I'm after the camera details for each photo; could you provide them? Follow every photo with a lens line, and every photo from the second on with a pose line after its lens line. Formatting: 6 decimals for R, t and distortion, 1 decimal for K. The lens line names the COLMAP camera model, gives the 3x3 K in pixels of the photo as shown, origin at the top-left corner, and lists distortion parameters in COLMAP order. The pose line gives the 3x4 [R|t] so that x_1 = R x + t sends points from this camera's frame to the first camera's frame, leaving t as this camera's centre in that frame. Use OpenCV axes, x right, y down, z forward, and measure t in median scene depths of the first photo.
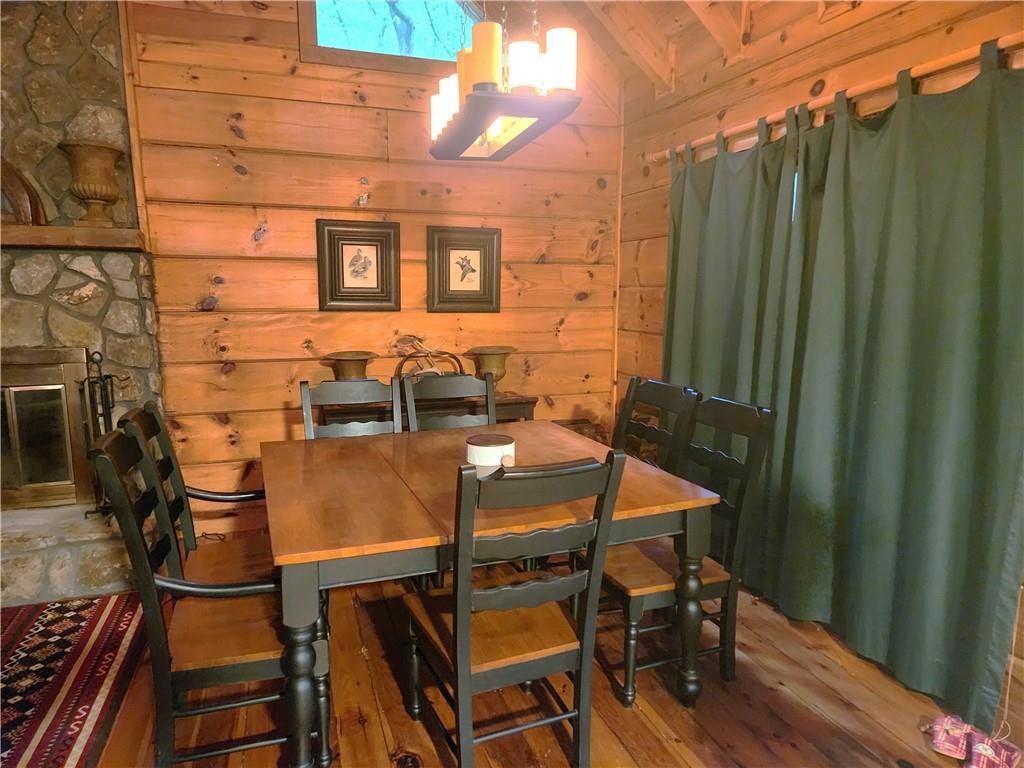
lens RADIAL K [[676.7, 0, 501.6], [0, 676.7, 395.4], [0, 0, 1]] dist [0.084546, -0.068920]
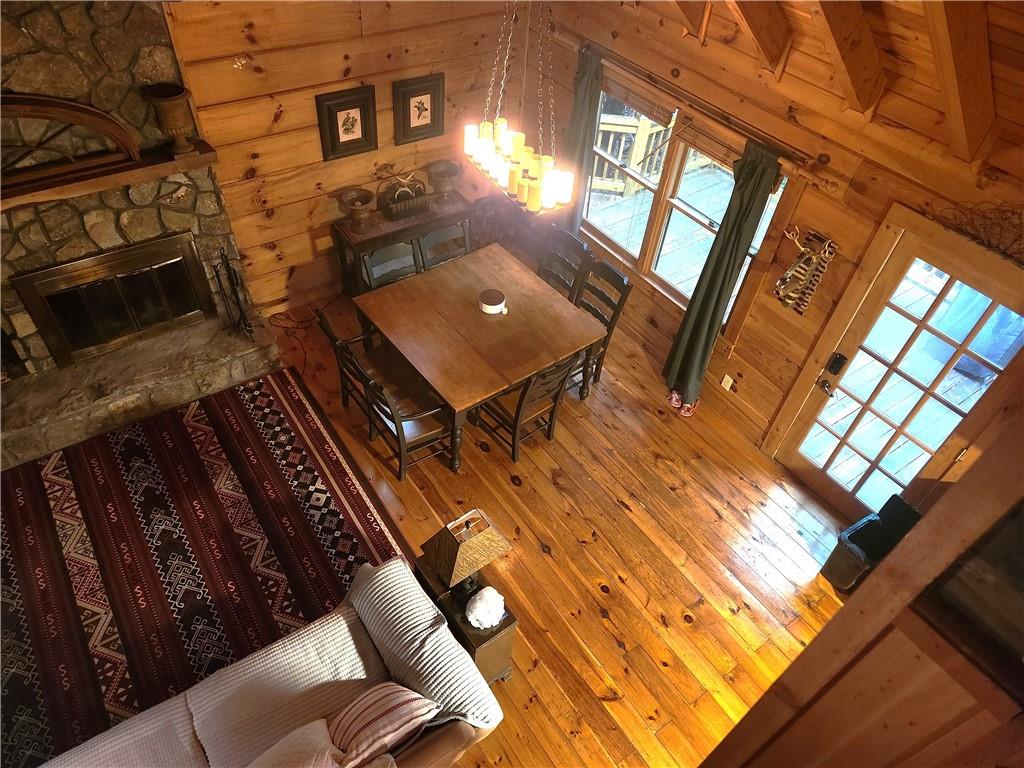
lens RADIAL K [[676.7, 0, 500.5], [0, 676.7, 389.3], [0, 0, 1]] dist [0.084546, -0.068920]
pose [[0.956806, -0.167112, 0.237898, -0.342827], [-0.011895, 0.795100, 0.606362, -0.617370], [-0.290483, -0.583000, 0.758769, -0.423163]]
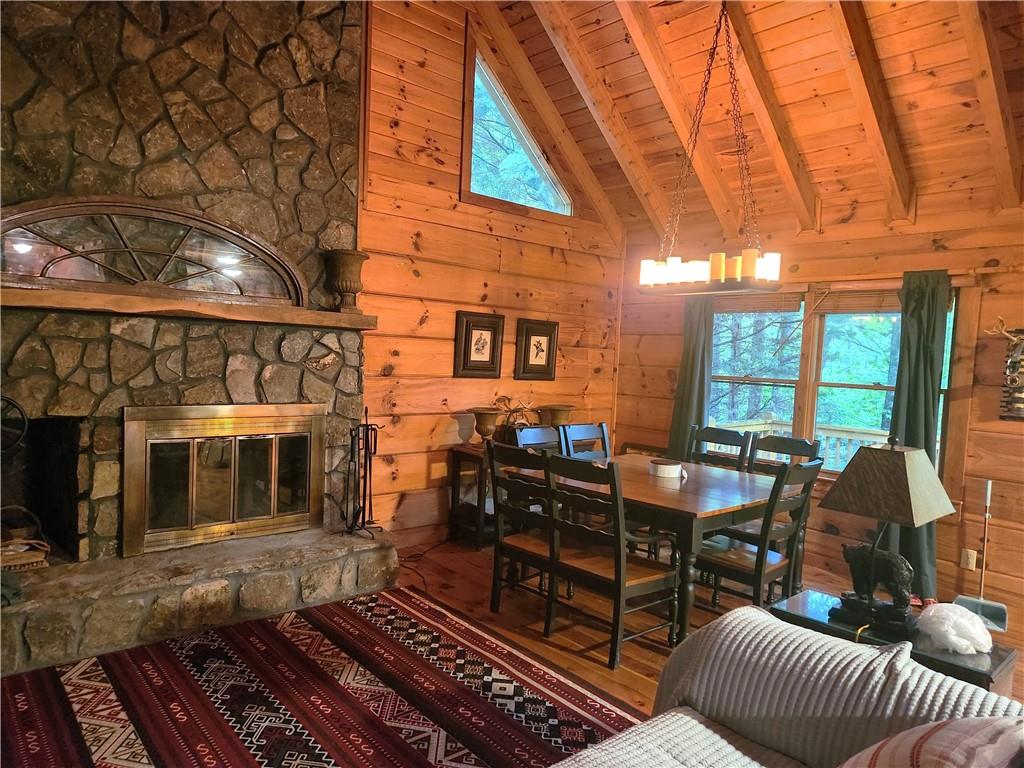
lens RADIAL K [[676.7, 0, 507.6], [0, 676.7, 393.4], [0, 0, 1]] dist [0.084546, -0.068920]
pose [[0.920547, 0.016785, 0.390272, -0.708660], [0.018777, 0.996020, -0.087127, 0.025711], [-0.390181, 0.087533, 0.916568, -0.262173]]
